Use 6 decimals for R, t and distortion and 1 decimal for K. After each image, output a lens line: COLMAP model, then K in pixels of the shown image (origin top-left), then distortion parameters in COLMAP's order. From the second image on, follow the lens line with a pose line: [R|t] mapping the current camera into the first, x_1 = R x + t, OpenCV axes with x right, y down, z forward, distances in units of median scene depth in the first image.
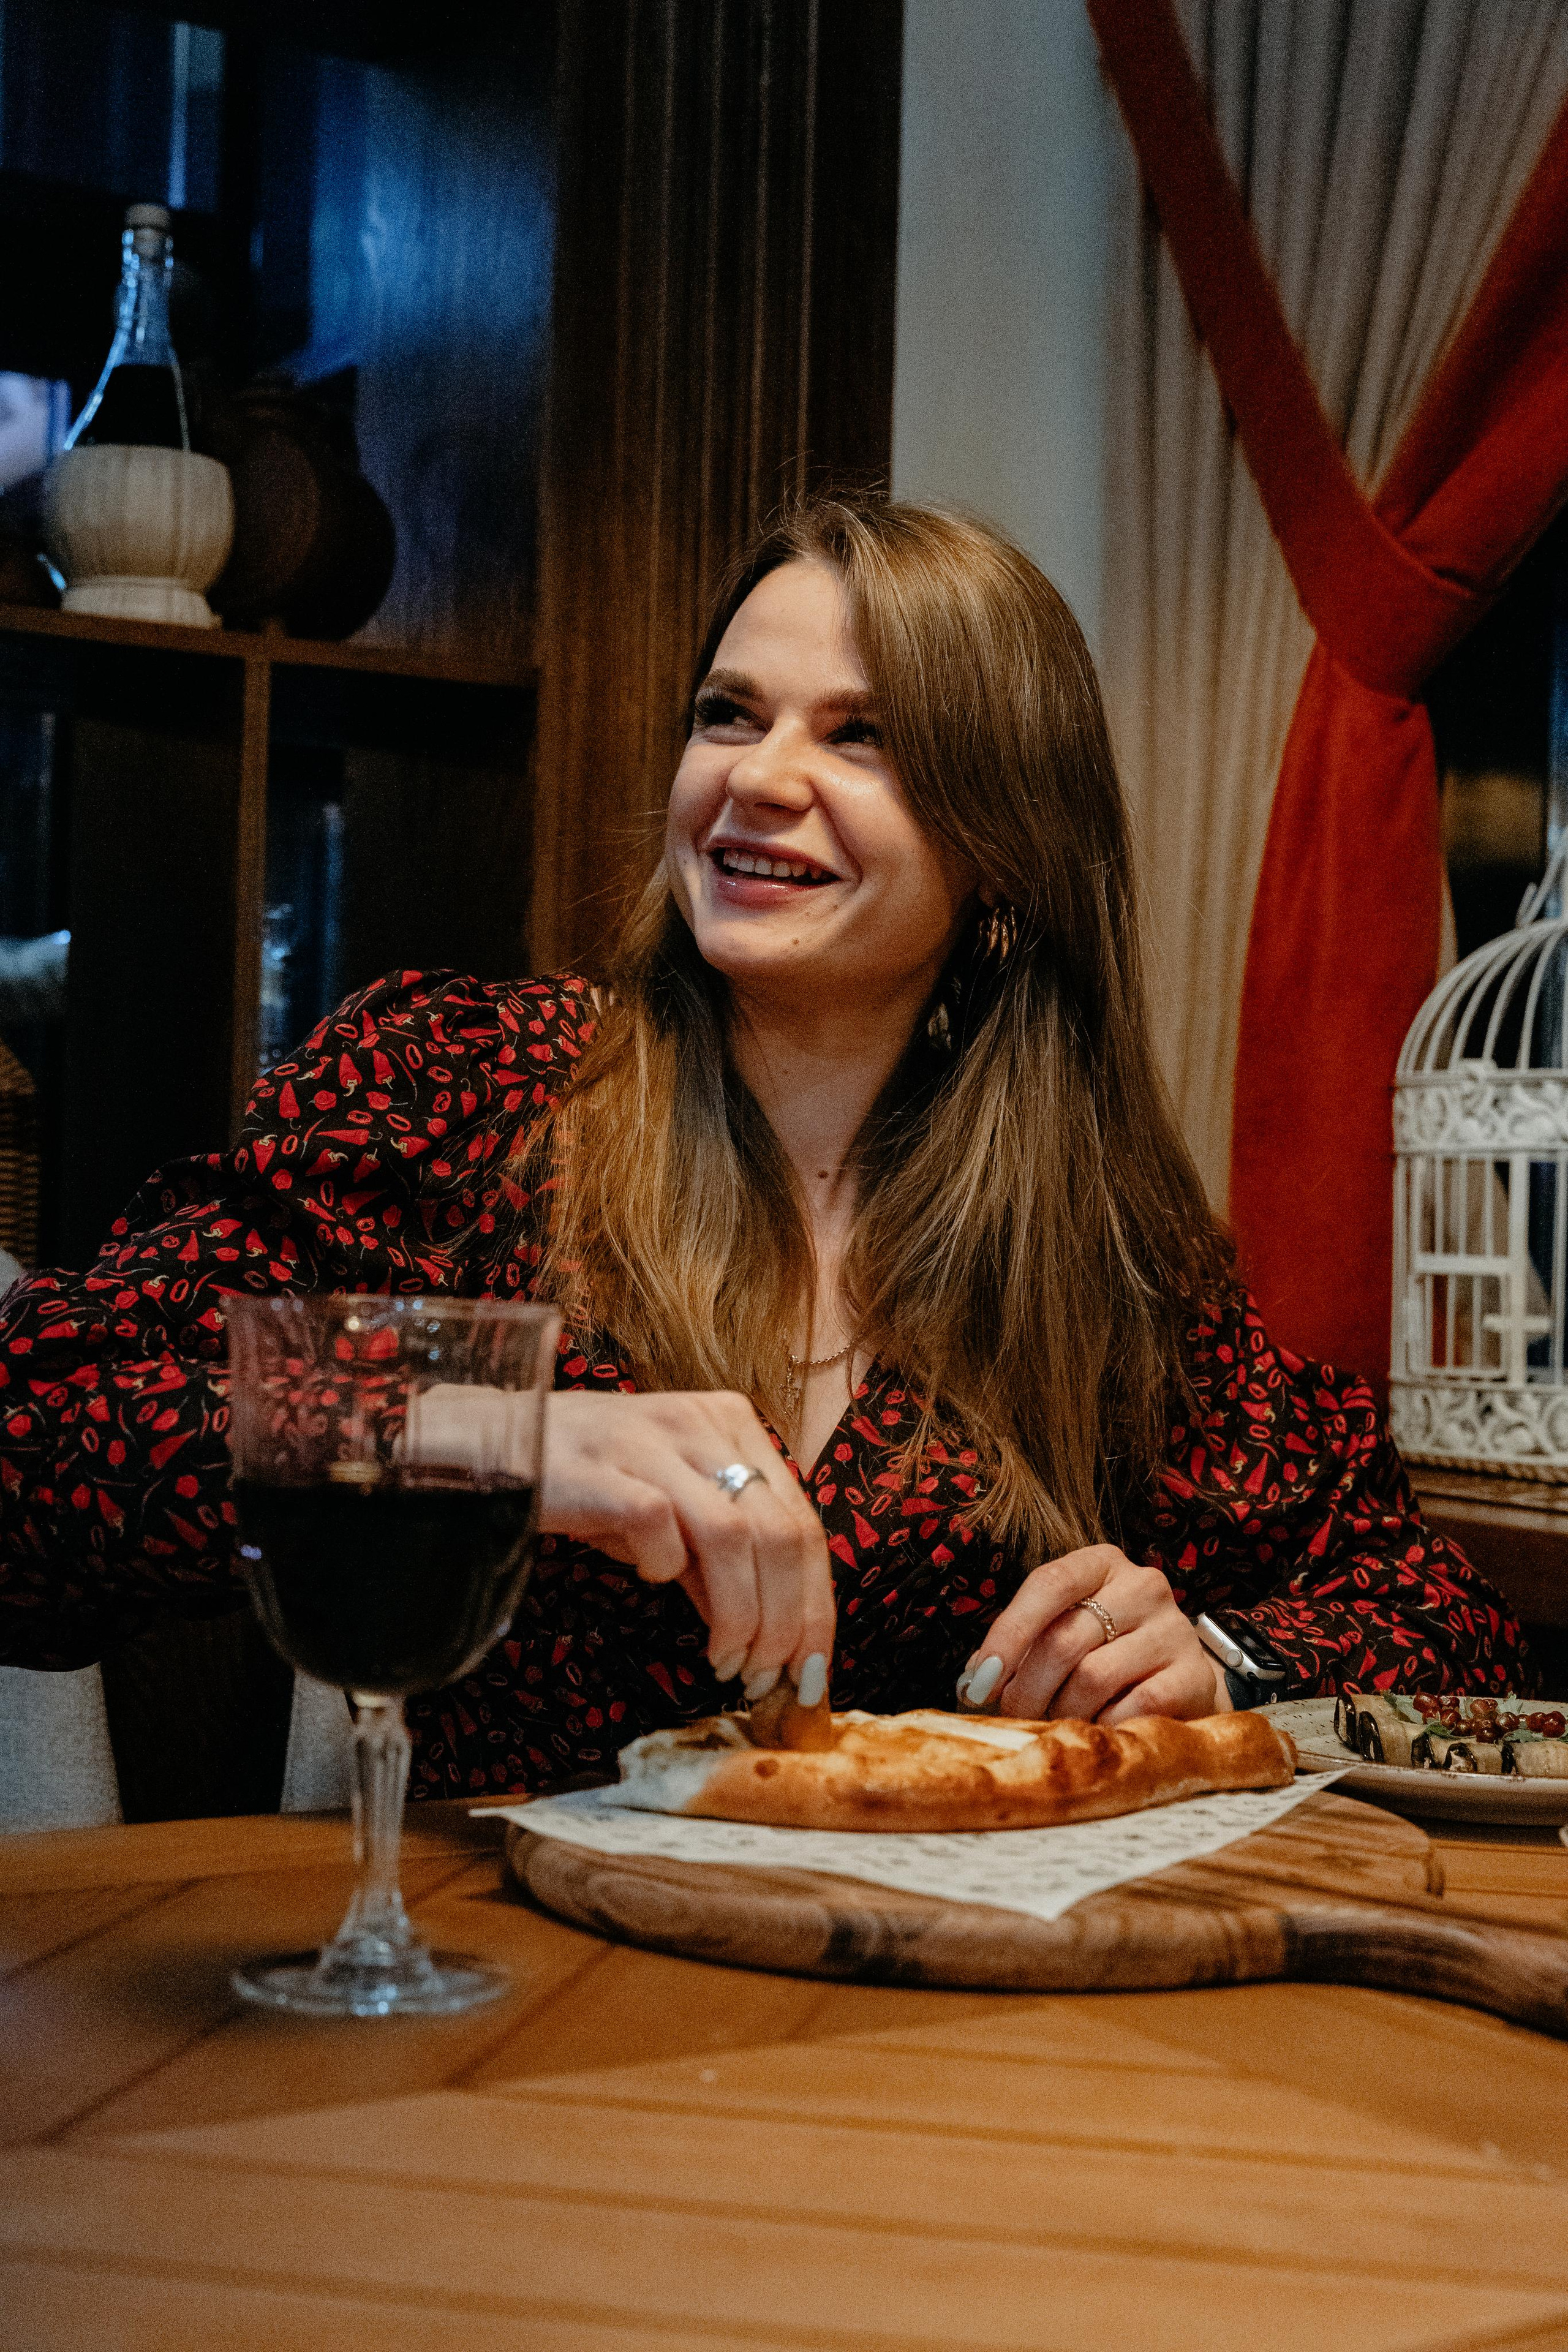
lens RADIAL K [[3211.1, 0, 784.0], [0, 3211.1, 1176.0], [0, 0, 1]] dist [-0.071050, 0.006347]
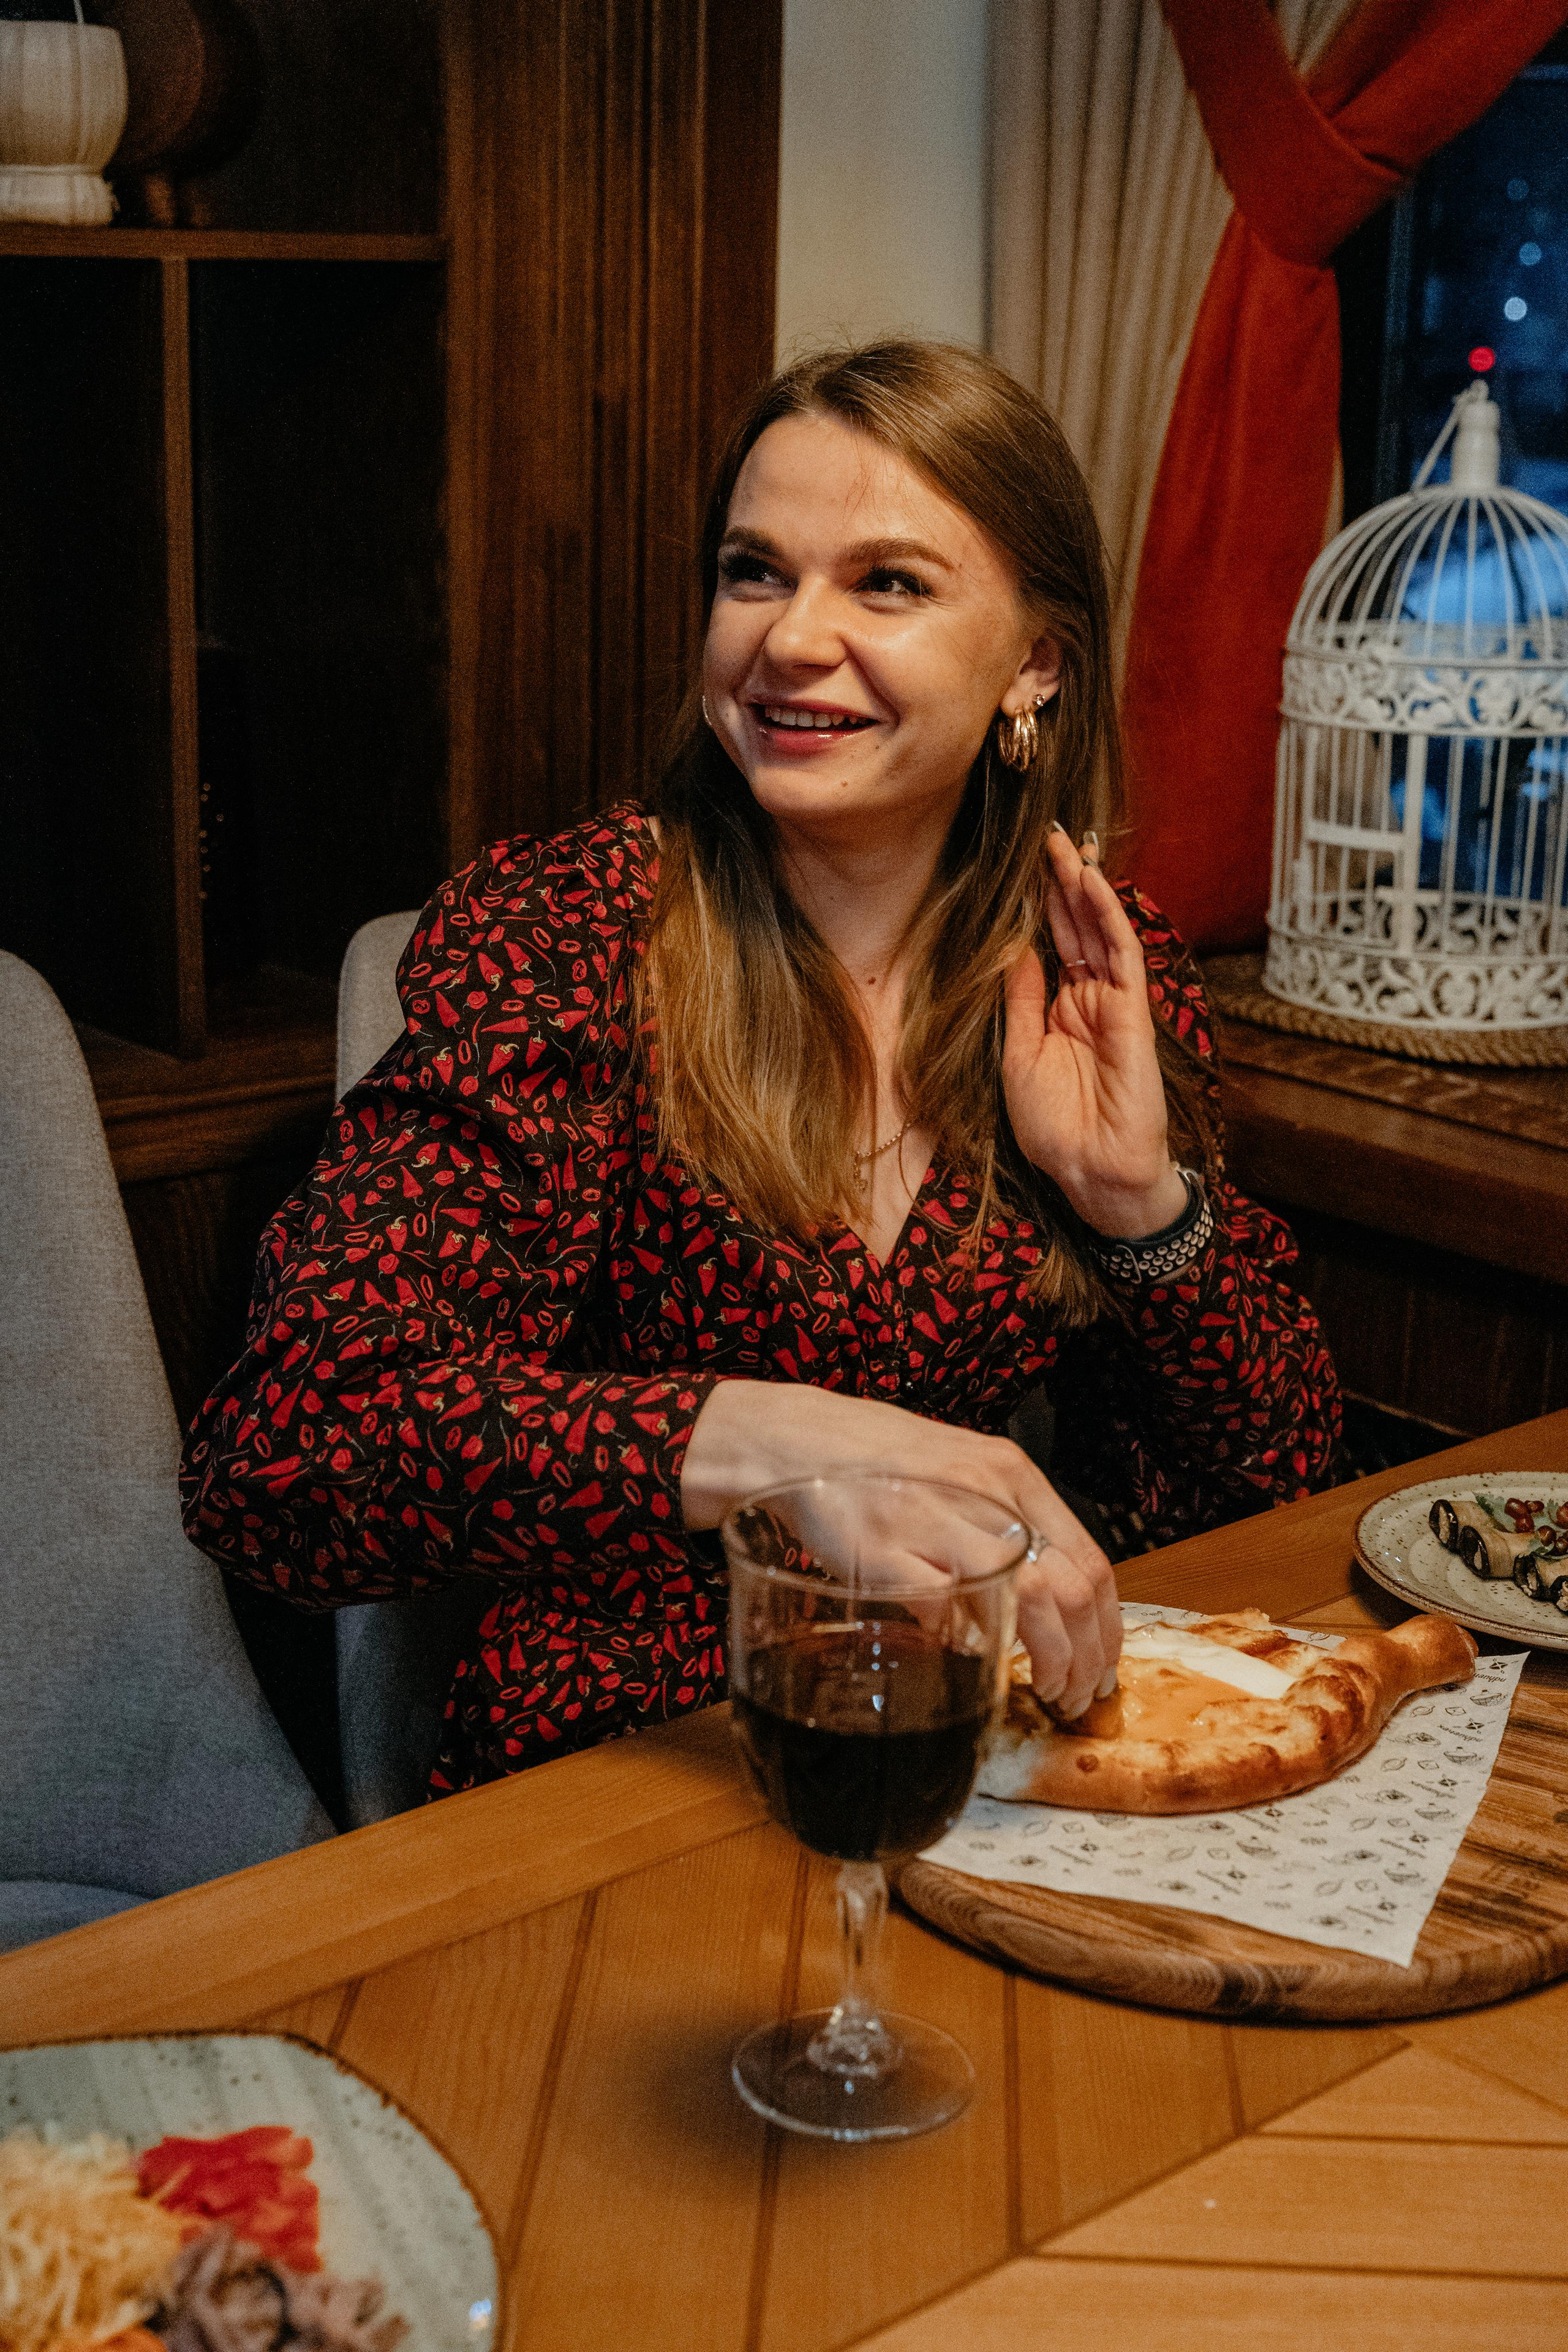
lens RADIAL K [[3211.1, 0, 784.0], [0, 3211.1, 1176.0], [0, 0, 1]] dist [-0.071050, 0.006347]
pose [[0.989224, -0.043123, 0.139915, -0.127517], [0.002094, 0.959710, 0.280984, -0.163034], [-0.146395, -0.277664, 0.949459, -0.002882]]
